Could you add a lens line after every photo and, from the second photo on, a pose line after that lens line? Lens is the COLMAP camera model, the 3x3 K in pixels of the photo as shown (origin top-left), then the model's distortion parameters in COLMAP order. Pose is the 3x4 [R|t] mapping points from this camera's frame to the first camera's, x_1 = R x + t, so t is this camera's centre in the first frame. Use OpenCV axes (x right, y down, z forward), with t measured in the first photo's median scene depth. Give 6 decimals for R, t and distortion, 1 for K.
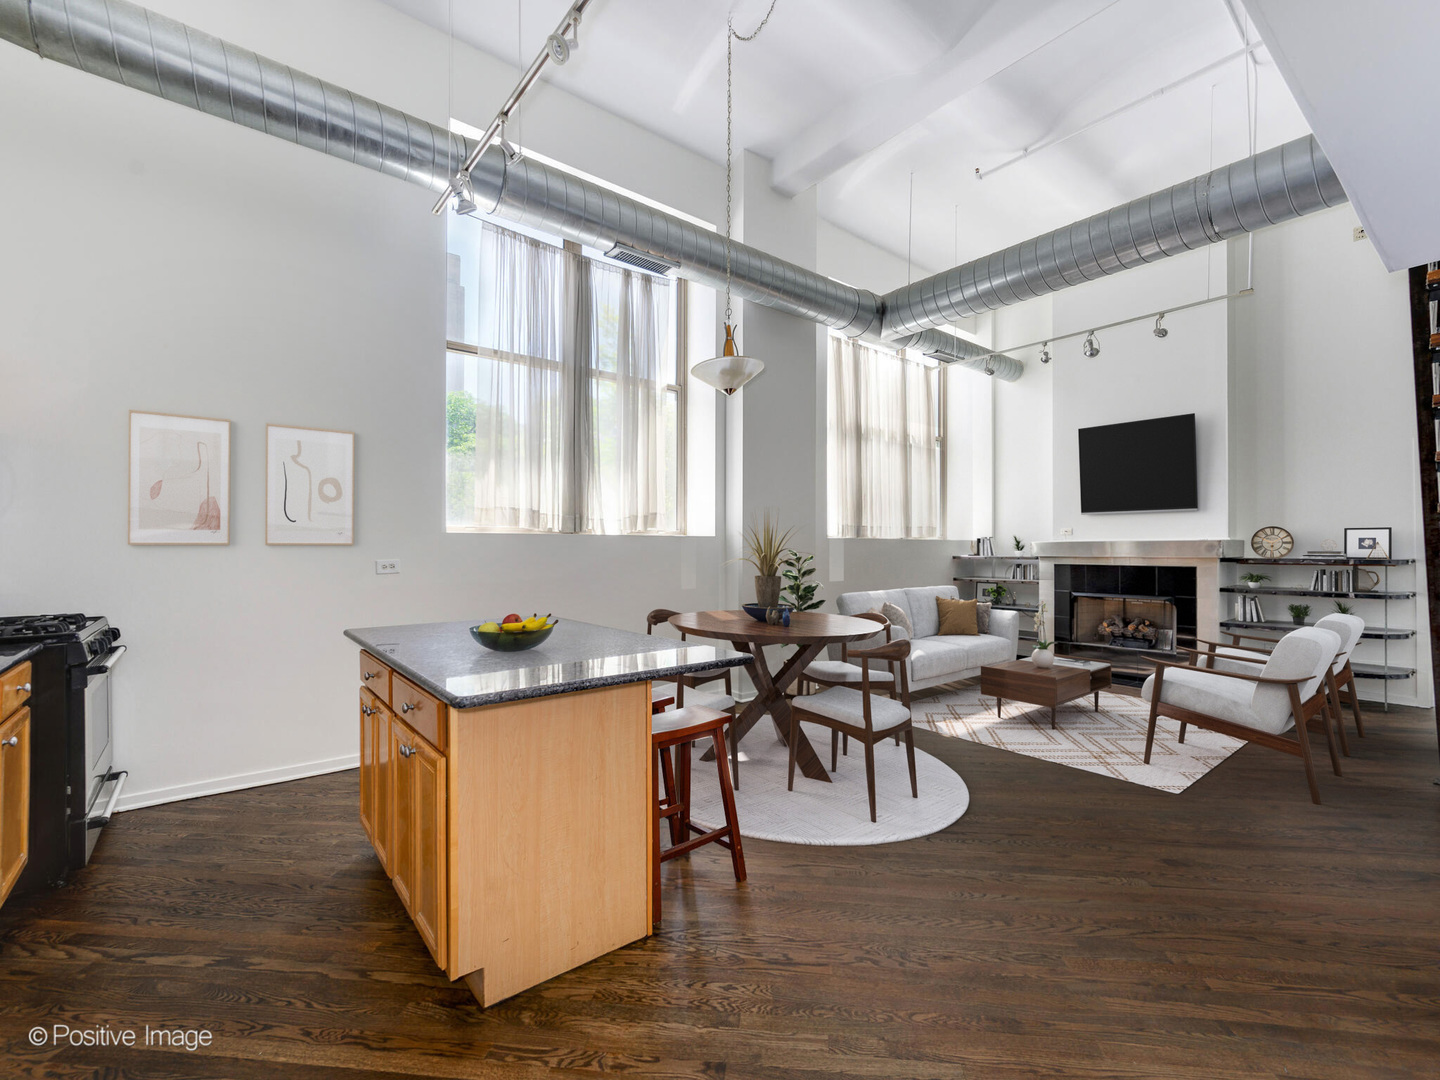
lens RADIAL K [[685.6, 0, 720.0], [0, 685.6, 540.0], [0, 0, 1]] dist [-0.001274, -0.000057]
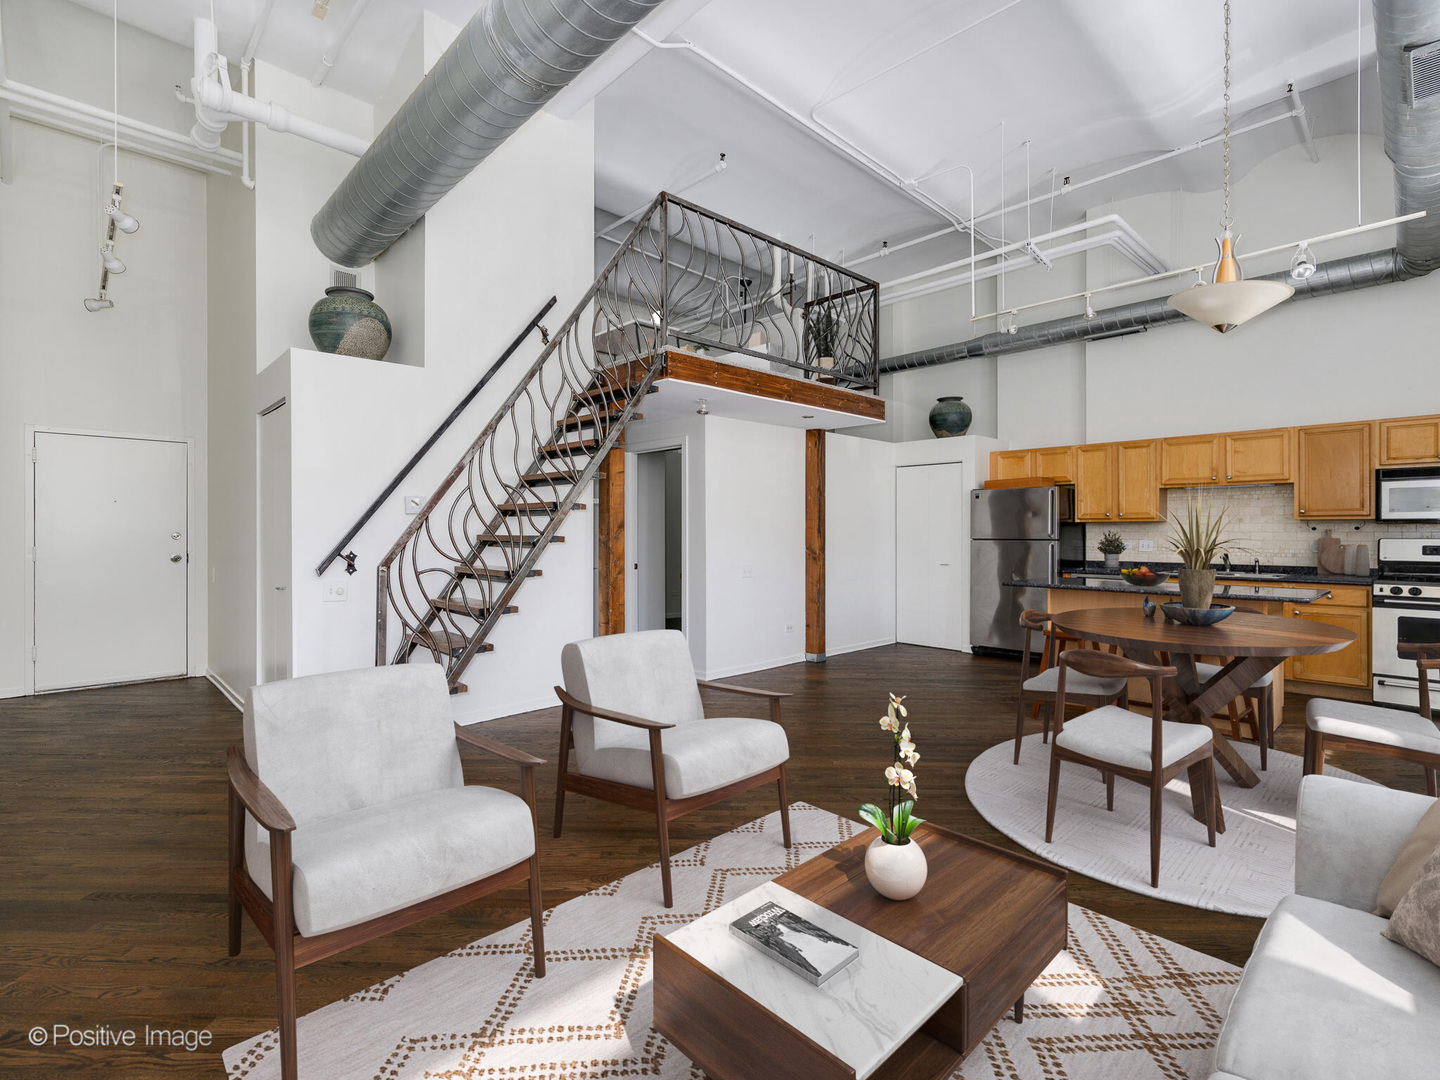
lens RADIAL K [[685.6, 0, 720.0], [0, 685.6, 540.0], [0, 0, 1]] dist [-0.001274, -0.000057]
pose [[-0.998062, -0.006627, -0.061867, 0.788612], [-0.006763, 0.999975, 0.001983, 0.013353], [0.061852, 0.002398, -0.998082, 1.809385]]
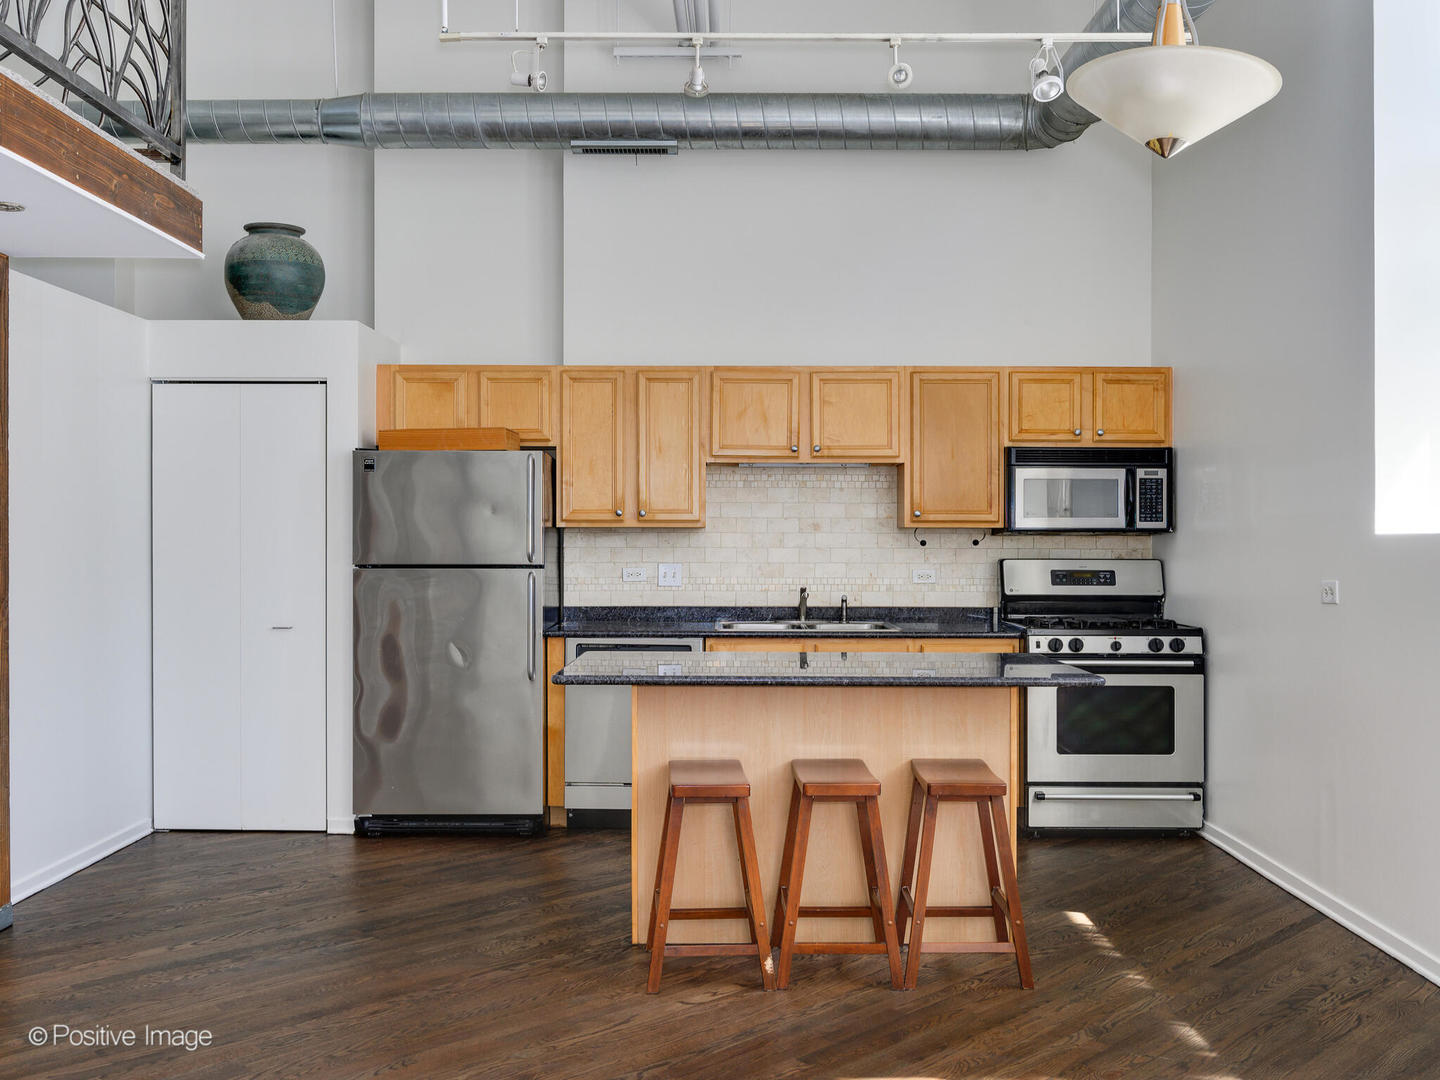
lens RADIAL K [[1383.8, 0, 720.0], [0, 1383.8, 540.0], [0, 0, 1]] dist [-0.002814, 0.001418]
pose [[-0.654881, -0.006506, -0.755704, 0.862424], [-0.000349, 0.999965, -0.008307, 0.001977], [0.755732, -0.005176, -0.654860, 1.550348]]
